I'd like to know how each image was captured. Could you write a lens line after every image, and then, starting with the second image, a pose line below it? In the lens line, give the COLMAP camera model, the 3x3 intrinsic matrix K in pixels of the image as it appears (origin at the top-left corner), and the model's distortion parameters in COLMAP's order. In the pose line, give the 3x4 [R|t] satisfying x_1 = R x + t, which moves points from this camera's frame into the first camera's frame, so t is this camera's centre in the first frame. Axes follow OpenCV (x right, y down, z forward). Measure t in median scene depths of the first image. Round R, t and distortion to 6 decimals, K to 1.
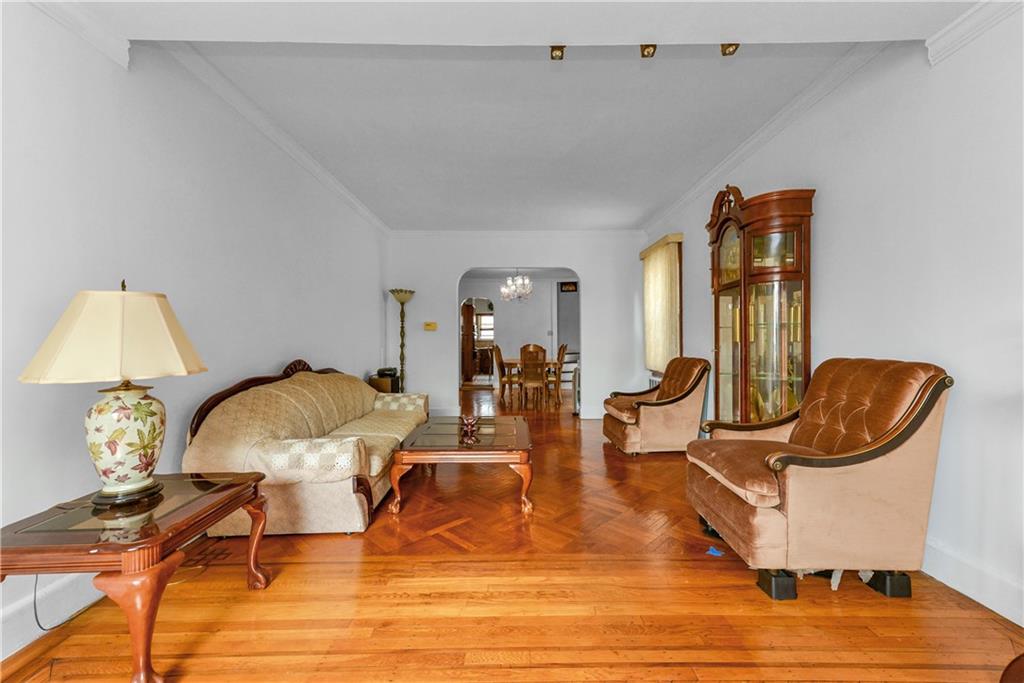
lens RADIAL K [[407.1, 0, 514.2], [0, 407.1, 339.8], [0, 0, 1]] dist [0.014880, 0.000142]
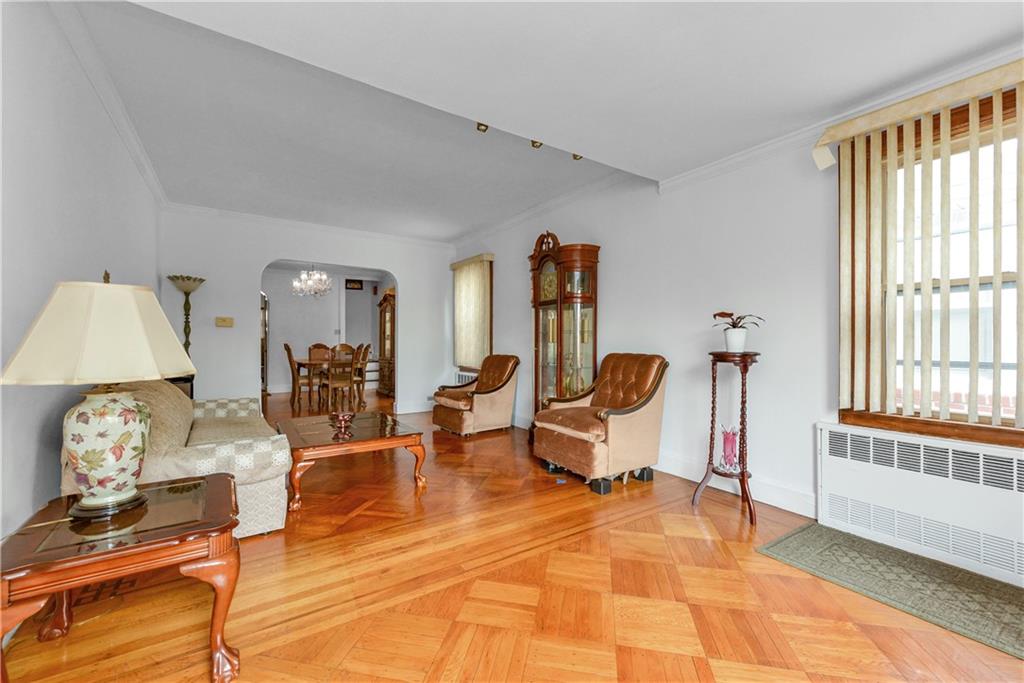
lens RADIAL K [[416.2, 0, 509.4], [0, 416.2, 342.7], [0, 0, 1]] dist [0.009539, -0.000074]
pose [[0.838580, 0.006571, 0.544738, -0.455991], [-0.010898, 0.999929, 0.004716, -0.000756], [-0.544669, -0.009891, 0.838593, -0.163909]]
